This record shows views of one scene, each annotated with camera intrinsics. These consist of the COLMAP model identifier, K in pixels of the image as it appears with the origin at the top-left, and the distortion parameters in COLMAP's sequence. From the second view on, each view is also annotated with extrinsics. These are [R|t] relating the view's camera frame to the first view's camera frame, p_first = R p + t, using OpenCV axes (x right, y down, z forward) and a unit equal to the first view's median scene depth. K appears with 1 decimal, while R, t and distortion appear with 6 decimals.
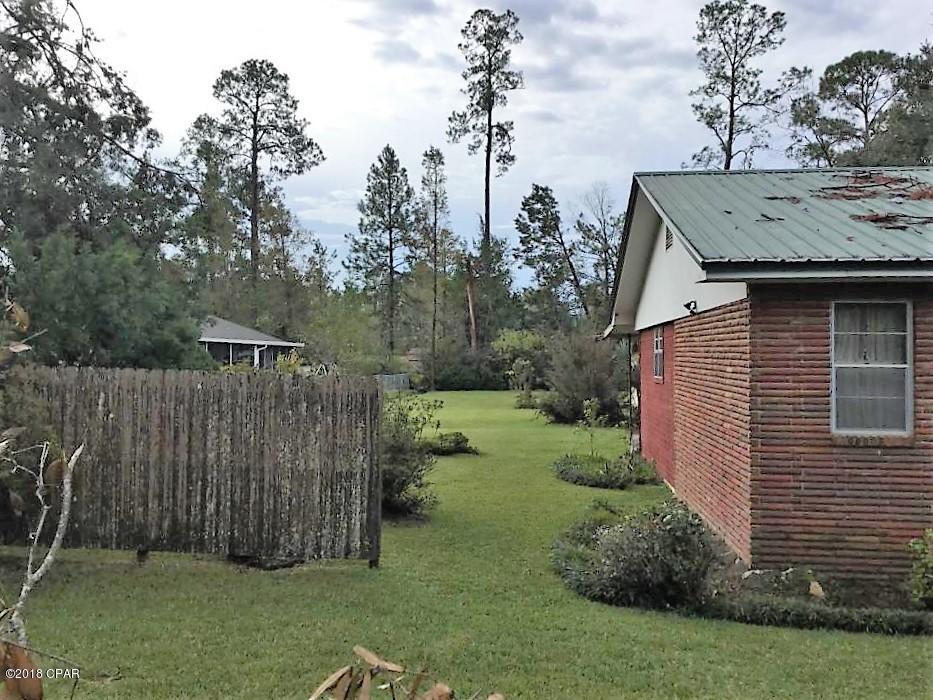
lens RADIAL K [[923.1, 0, 465.1], [0, 923.1, 363.2], [0, 0, 1]] dist [0.177390, -0.332811]
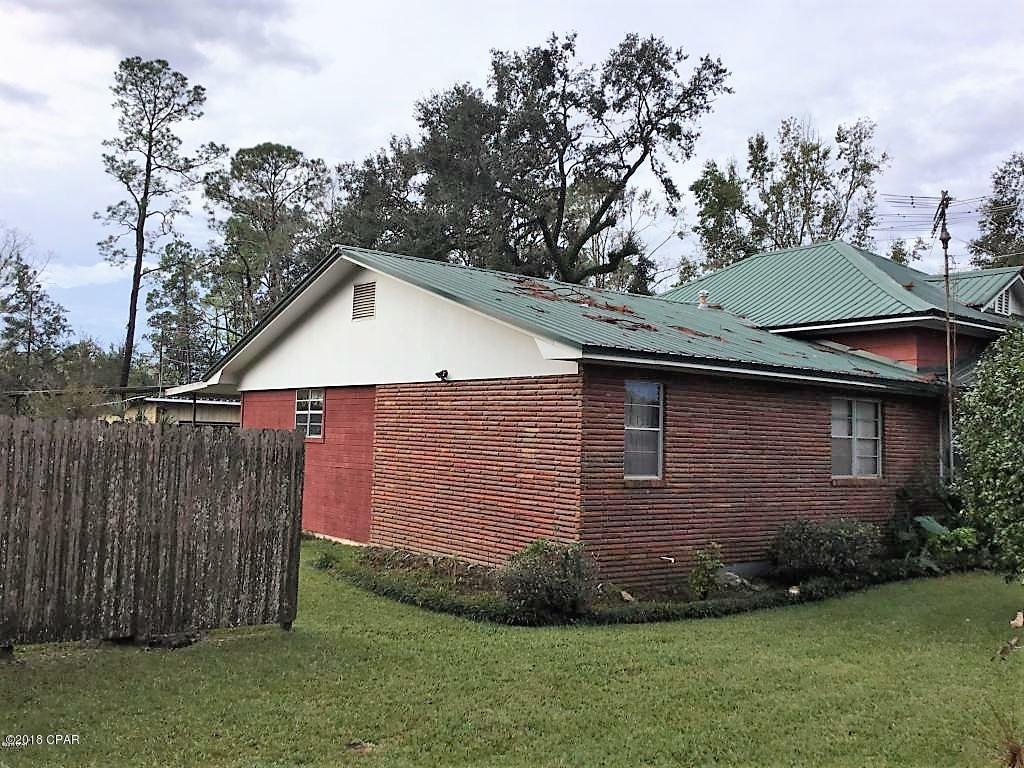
lens RADIAL K [[927.1, 0, 512.0], [0, 927.1, 384.0], [0, 0, 1]] dist [0.117825, -0.172731]
pose [[0.733829, 0.051823, 0.677355, -0.589272], [-0.020093, 0.998306, -0.054609, 0.014426], [-0.679037, 0.026464, 0.733626, 0.125225]]
